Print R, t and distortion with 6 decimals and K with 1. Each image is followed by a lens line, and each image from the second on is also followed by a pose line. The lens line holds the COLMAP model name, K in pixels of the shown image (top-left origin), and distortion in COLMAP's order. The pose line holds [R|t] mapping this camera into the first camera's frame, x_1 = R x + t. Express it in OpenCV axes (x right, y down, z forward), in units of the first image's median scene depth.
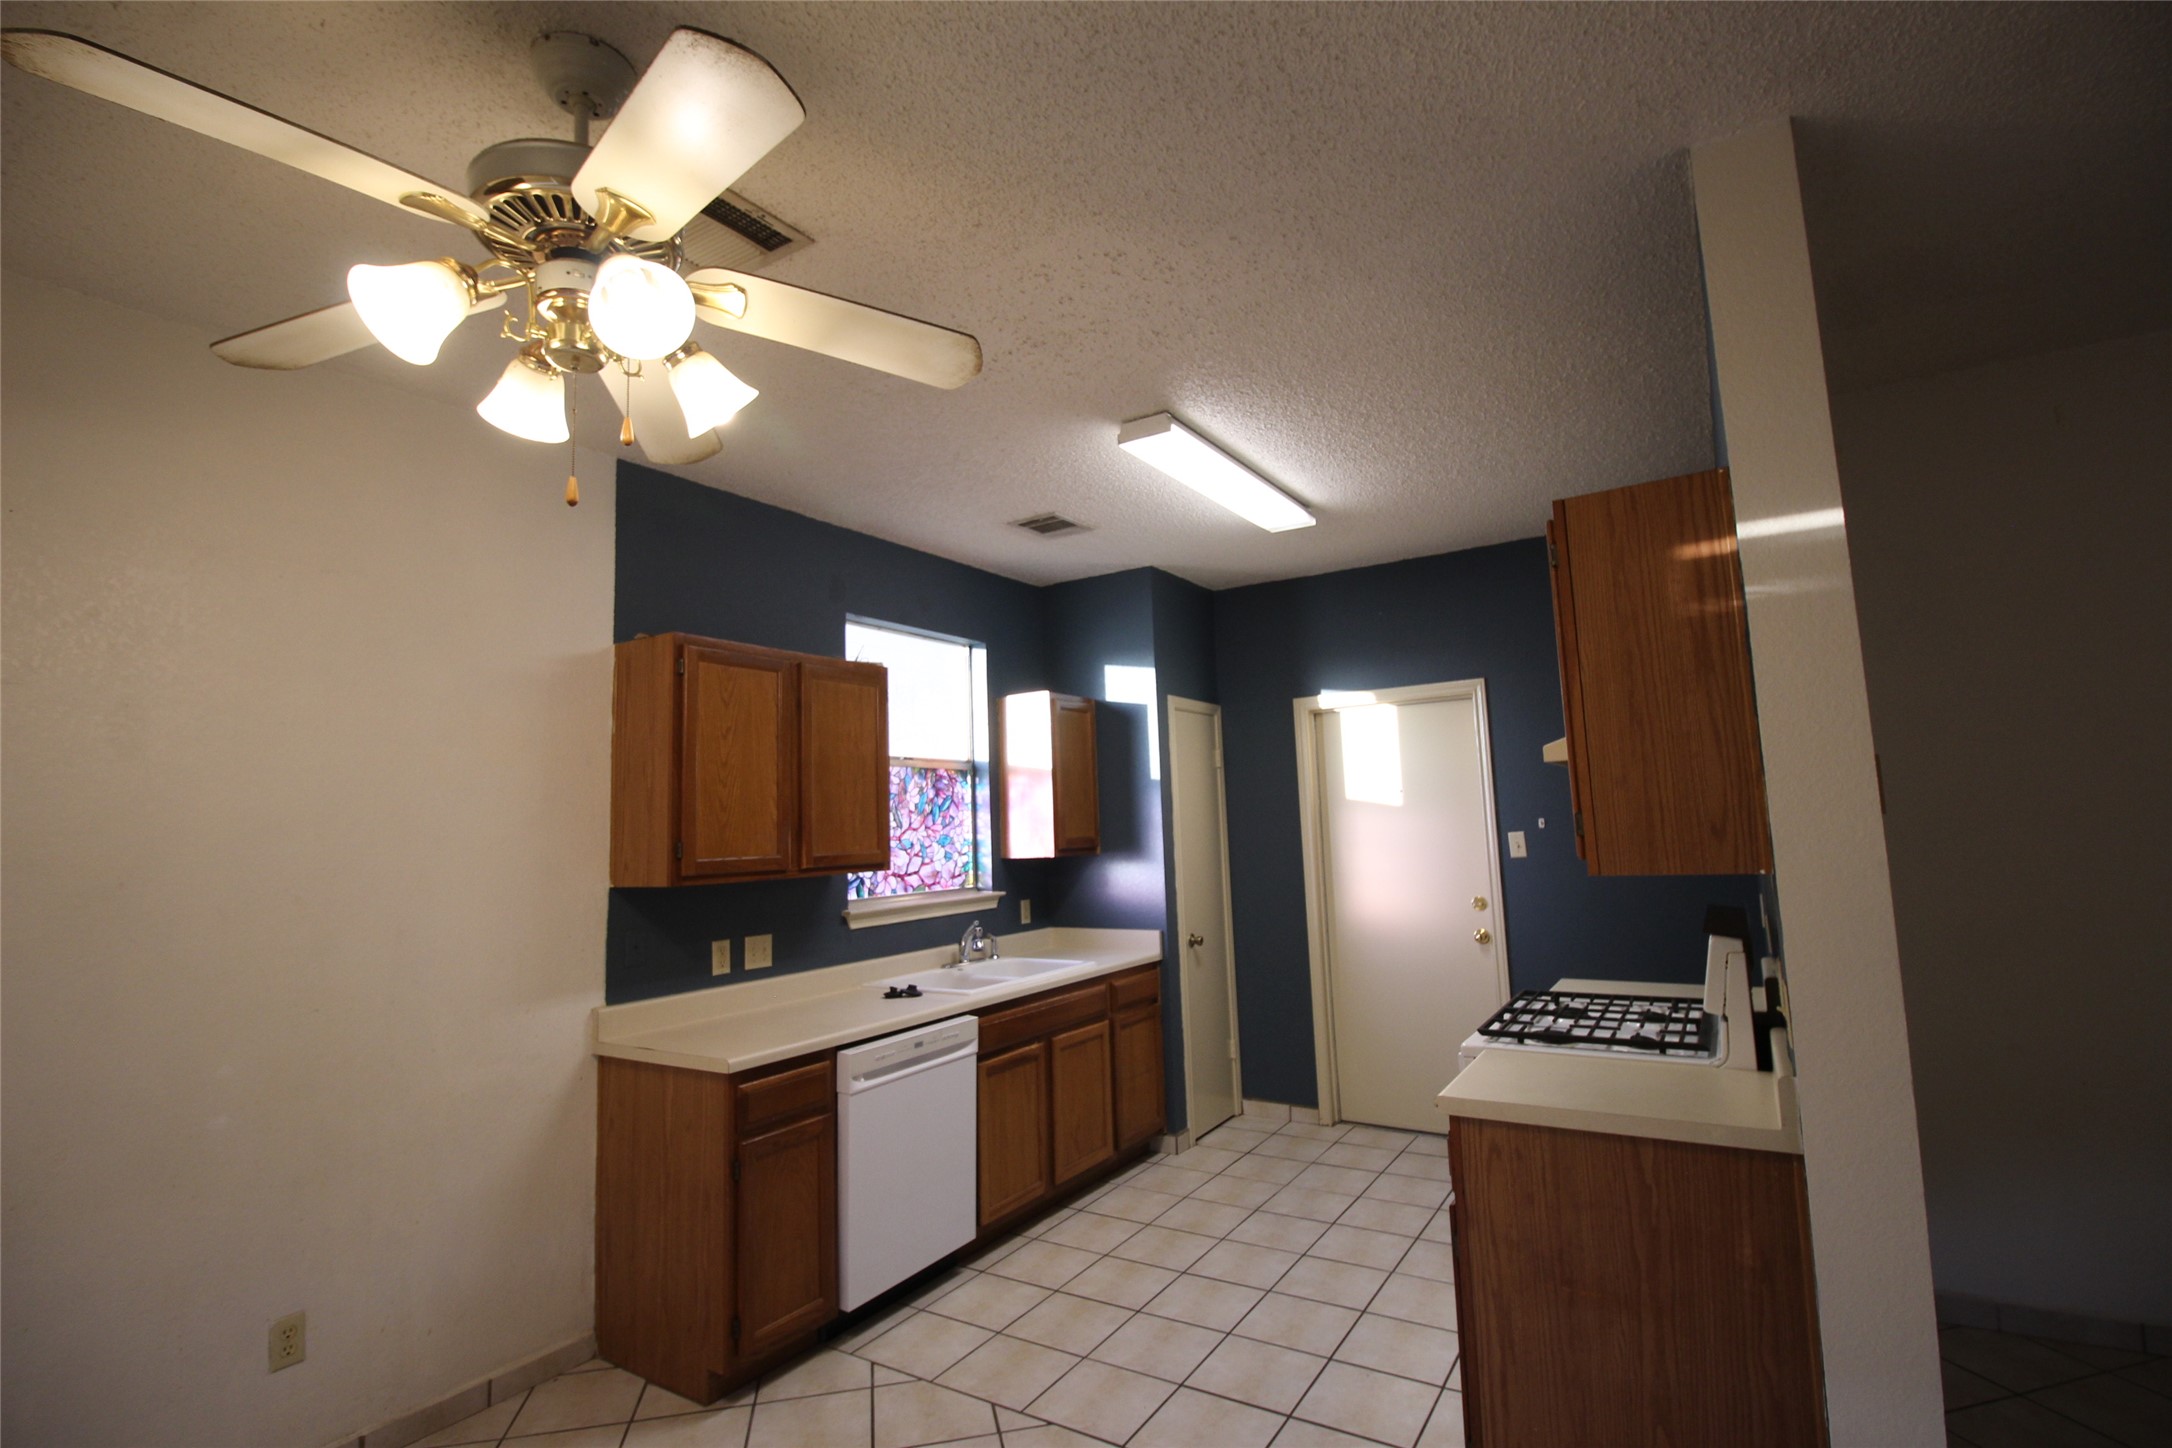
lens RADIAL K [[1008.5, 0, 1093.8], [0, 1008.5, 723.1], [0, 0, 1]] dist [-0.003371, -0.000627]
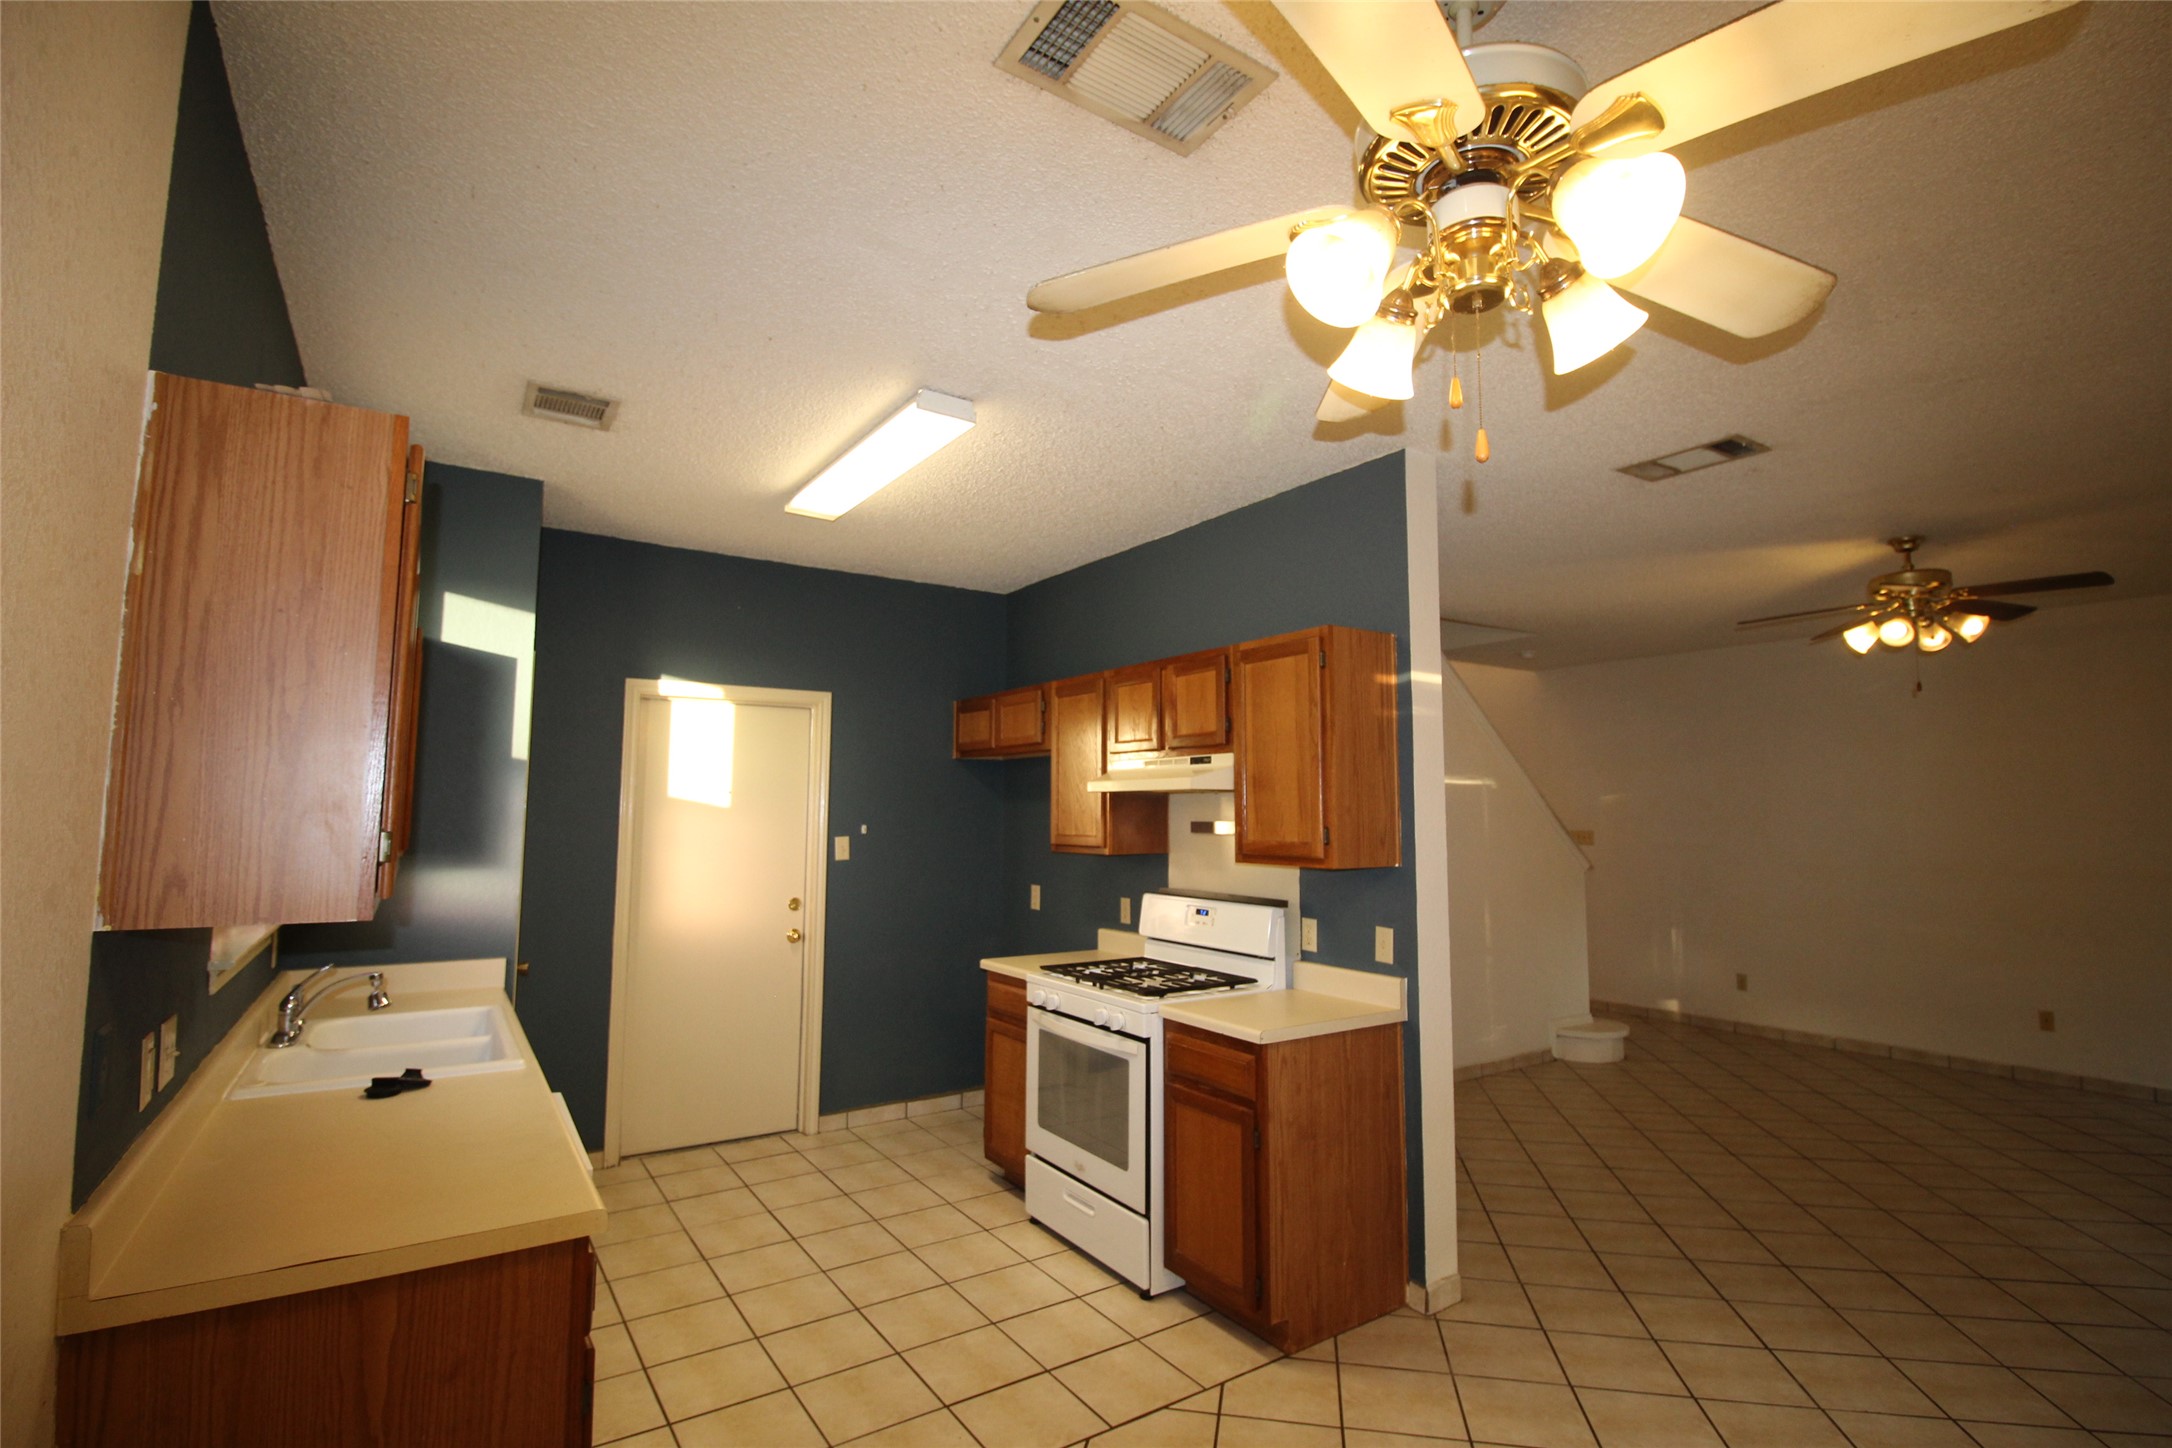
lens RADIAL K [[1008.5, 0, 1095.6], [0, 1008.5, 719.0], [0, 0, 1]] dist [-0.003371, -0.000627]
pose [[0.398160, 0.124825, 0.908783, -0.553328], [-0.117060, 0.989513, -0.084626, 0.048242], [-0.909816, -0.072688, 0.408597, 0.356137]]
